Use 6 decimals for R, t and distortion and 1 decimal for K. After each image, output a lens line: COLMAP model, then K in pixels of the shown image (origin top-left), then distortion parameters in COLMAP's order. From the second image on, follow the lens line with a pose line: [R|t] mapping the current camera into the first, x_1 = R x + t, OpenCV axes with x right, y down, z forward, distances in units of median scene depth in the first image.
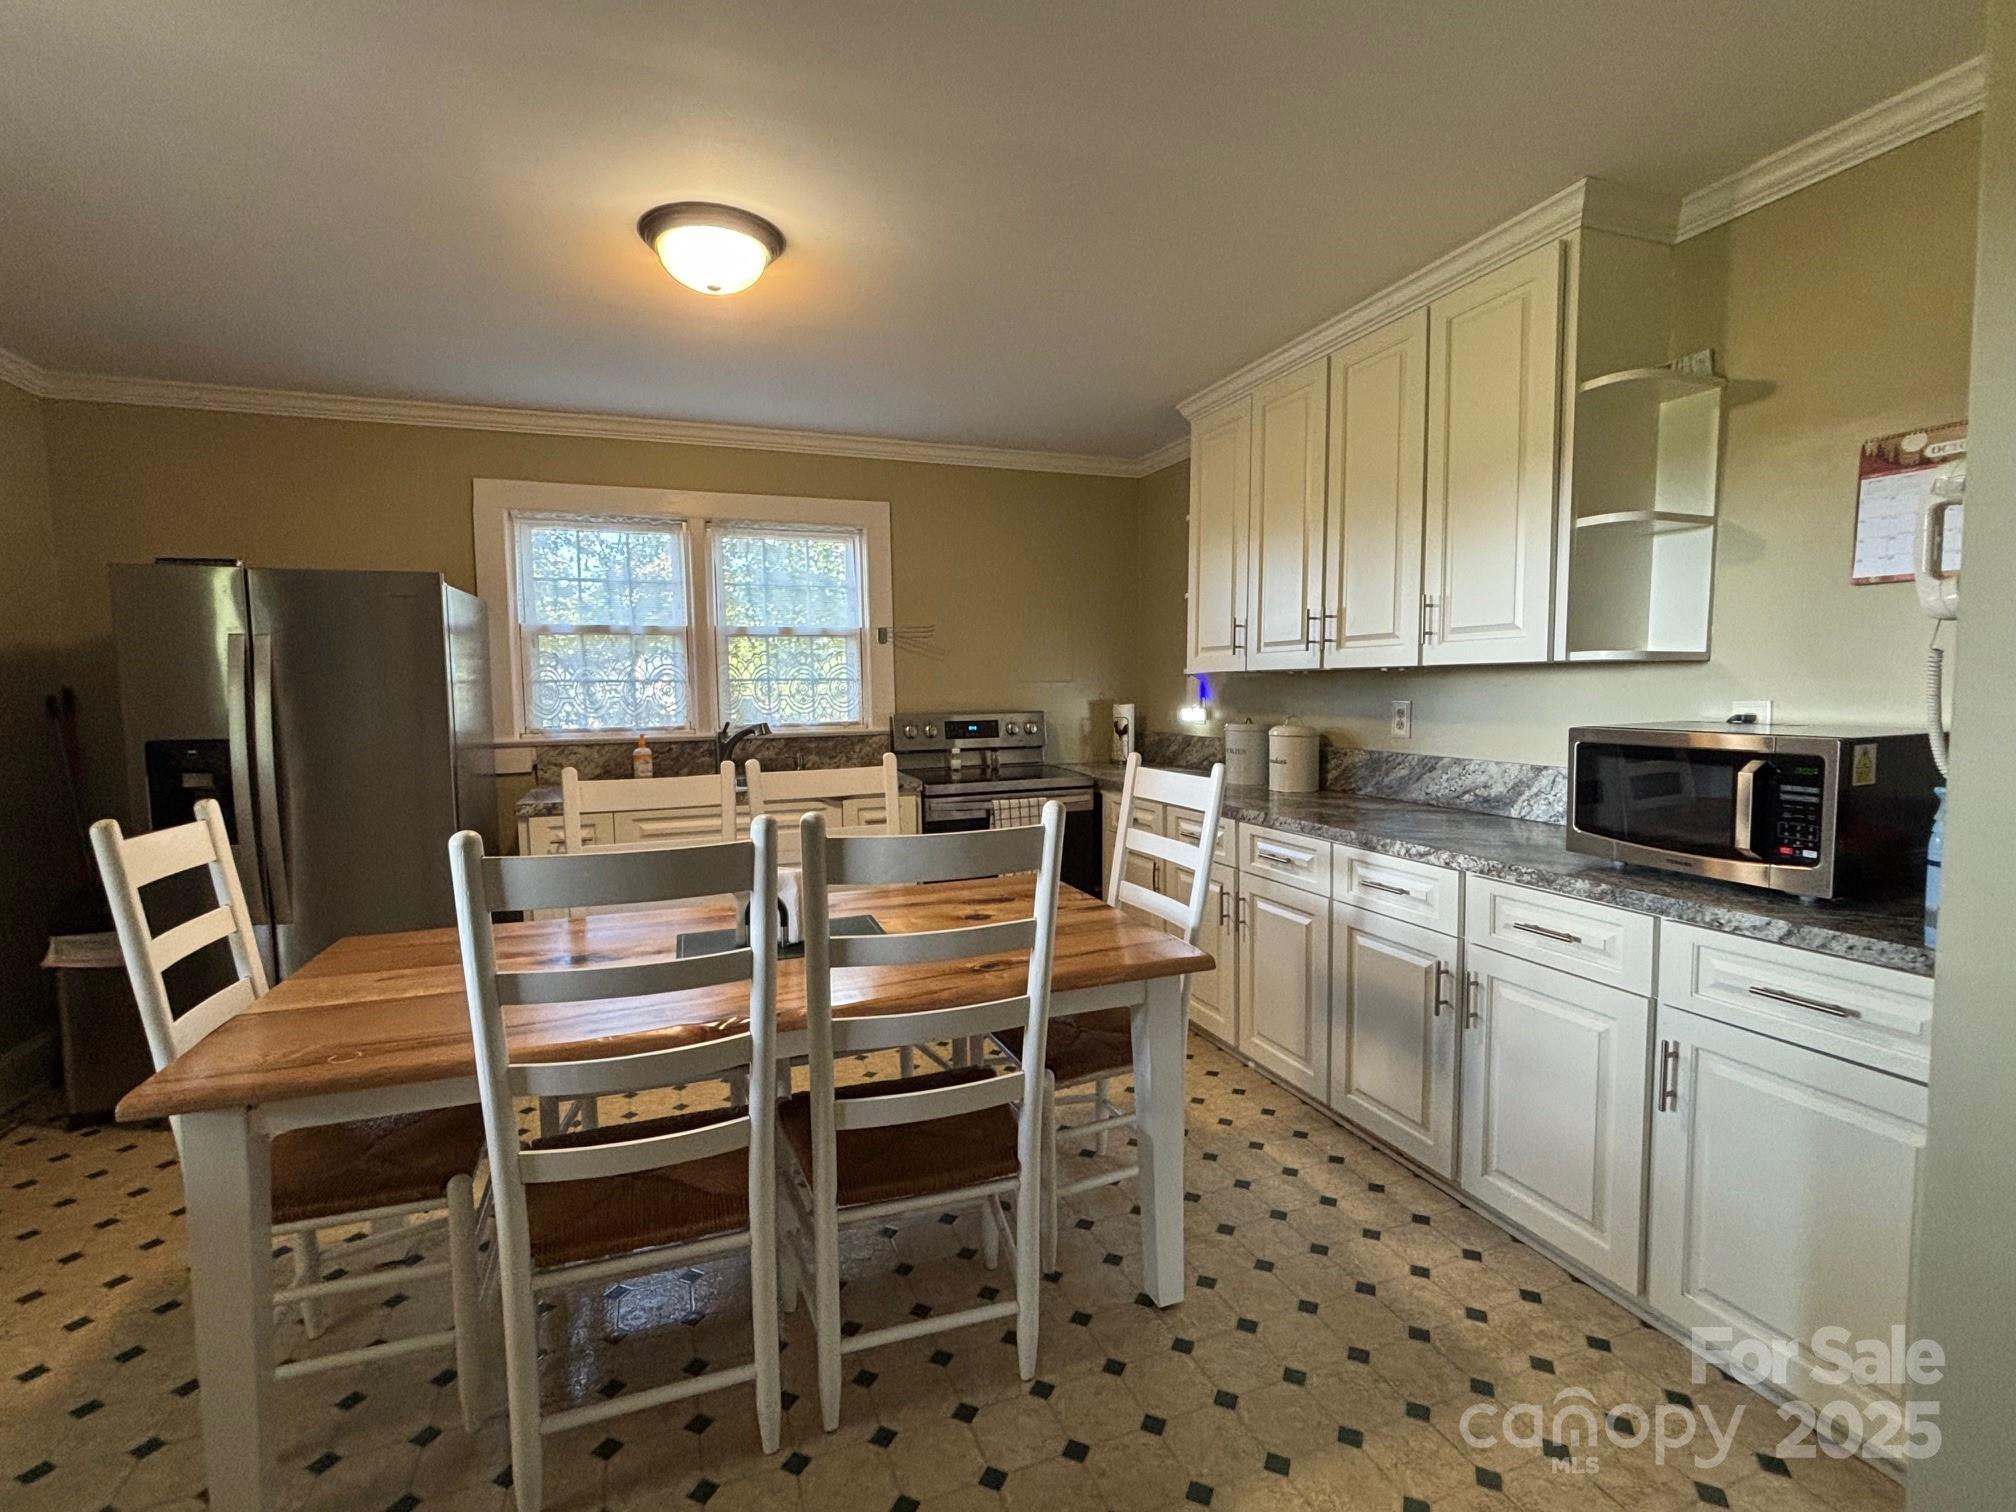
lens RADIAL K [[903.6, 0, 1006.8], [0, 903.6, 764.8], [0, 0, 1]] dist [-0.010188, -0.000580]
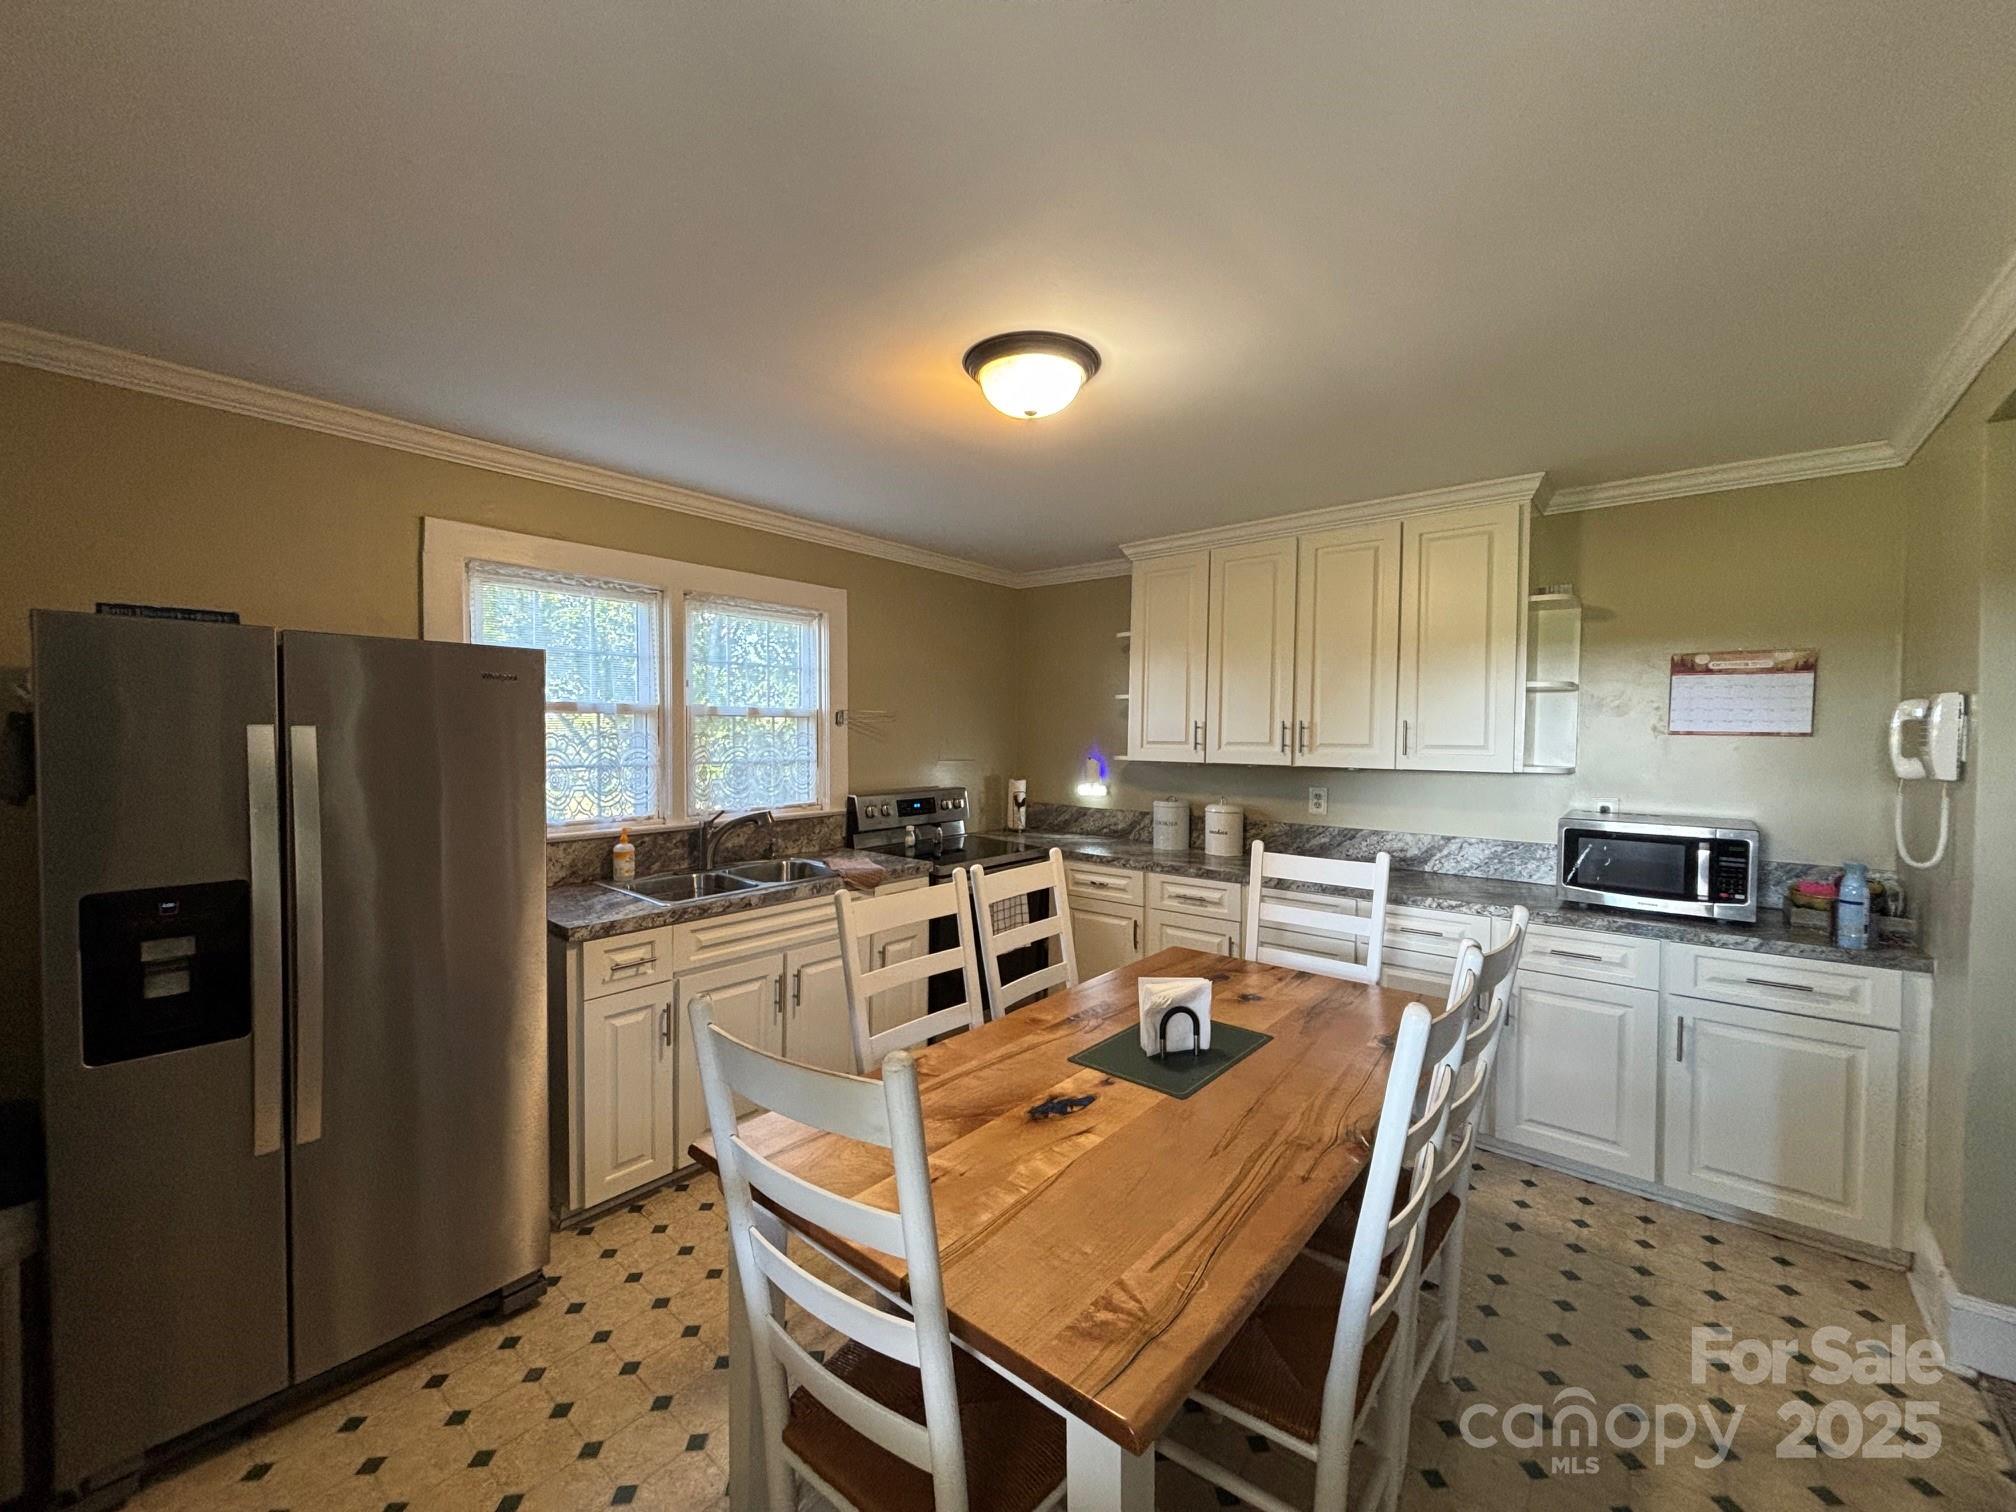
lens RADIAL K [[825.3, 0, 1006.7], [0, 825.3, 751.8], [0, 0, 1]] dist [0.009840, 0.000118]
pose [[0.869766, 0.005937, 0.493429, -0.643820], [0.025044, 0.998108, -0.056154, -0.071558], [-0.492829, 0.061198, 0.867971, 0.152151]]
